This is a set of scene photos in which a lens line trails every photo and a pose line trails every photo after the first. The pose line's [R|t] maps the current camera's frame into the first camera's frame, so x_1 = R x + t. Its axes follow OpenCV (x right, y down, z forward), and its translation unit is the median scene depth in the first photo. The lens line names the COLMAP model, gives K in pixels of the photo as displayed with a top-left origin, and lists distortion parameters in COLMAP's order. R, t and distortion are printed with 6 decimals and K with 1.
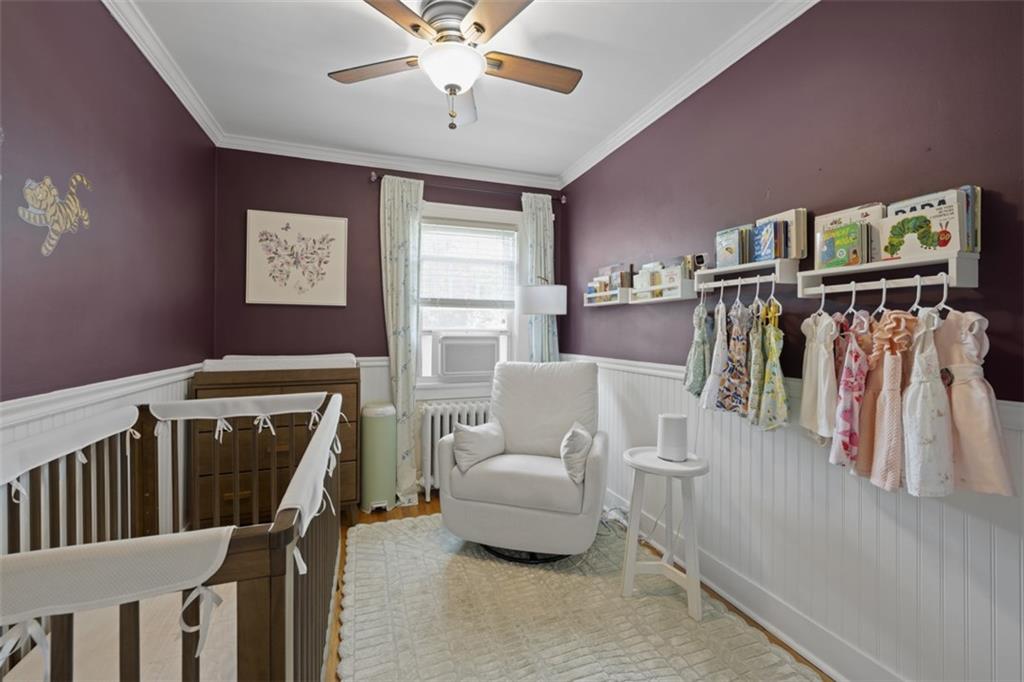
lens RADIAL K [[415.8, 0, 512.6], [0, 415.8, 333.3], [0, 0, 1]] dist [-0.000702, 0.000023]
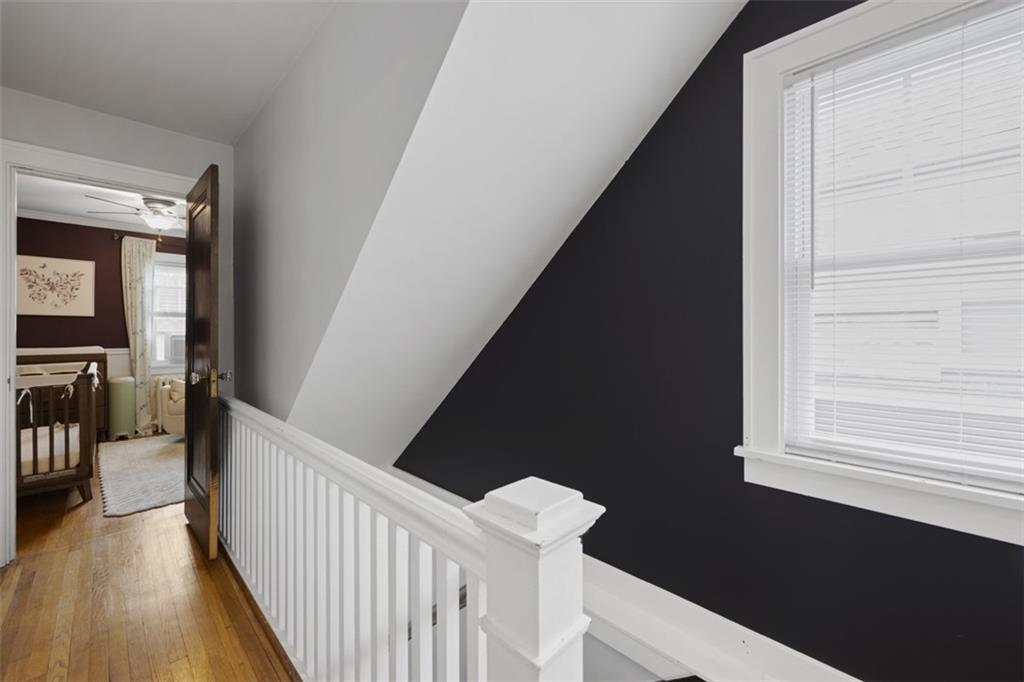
lens RADIAL K [[415.8, 0, 509.9], [0, 415.8, 334.5], [0, 0, 1]] dist [-0.000702, 0.000023]
pose [[0.907508, -0.008805, 0.419942, 0.377278], [0.008692, 0.999960, 0.002182, 0.013167], [-0.419944, 0.001670, 0.907548, -1.118981]]
